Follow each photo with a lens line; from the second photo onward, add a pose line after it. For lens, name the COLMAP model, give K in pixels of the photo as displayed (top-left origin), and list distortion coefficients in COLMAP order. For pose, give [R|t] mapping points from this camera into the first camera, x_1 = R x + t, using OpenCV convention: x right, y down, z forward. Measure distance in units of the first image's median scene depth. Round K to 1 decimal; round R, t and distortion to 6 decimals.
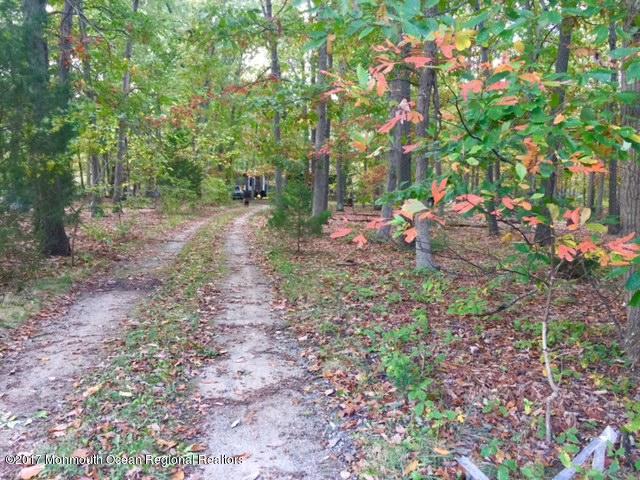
lens RADIAL K [[539.2, 0, 320.0], [0, 539.2, 240.0], [0, 0, 1]] dist [0.006813, -0.009420]
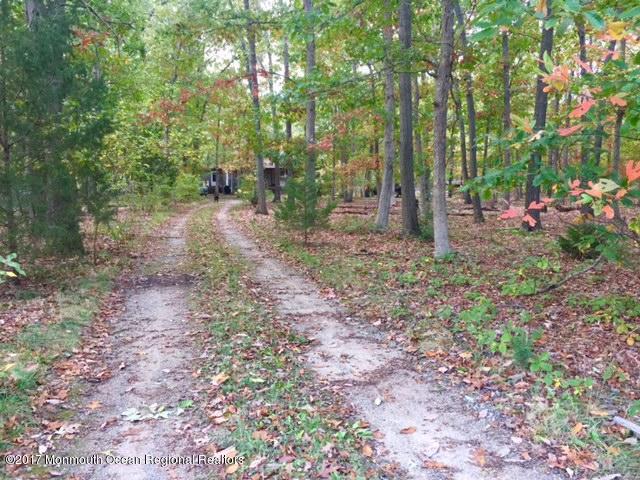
lens RADIAL K [[539.2, 0, 320.0], [0, 539.2, 240.0], [0, 0, 1]] dist [0.006813, -0.009420]
pose [[0.996403, -0.032486, 0.078261, -0.133022], [0.031585, 0.999420, 0.012720, 0.004363], [-0.078629, -0.010202, 0.996852, -0.009905]]
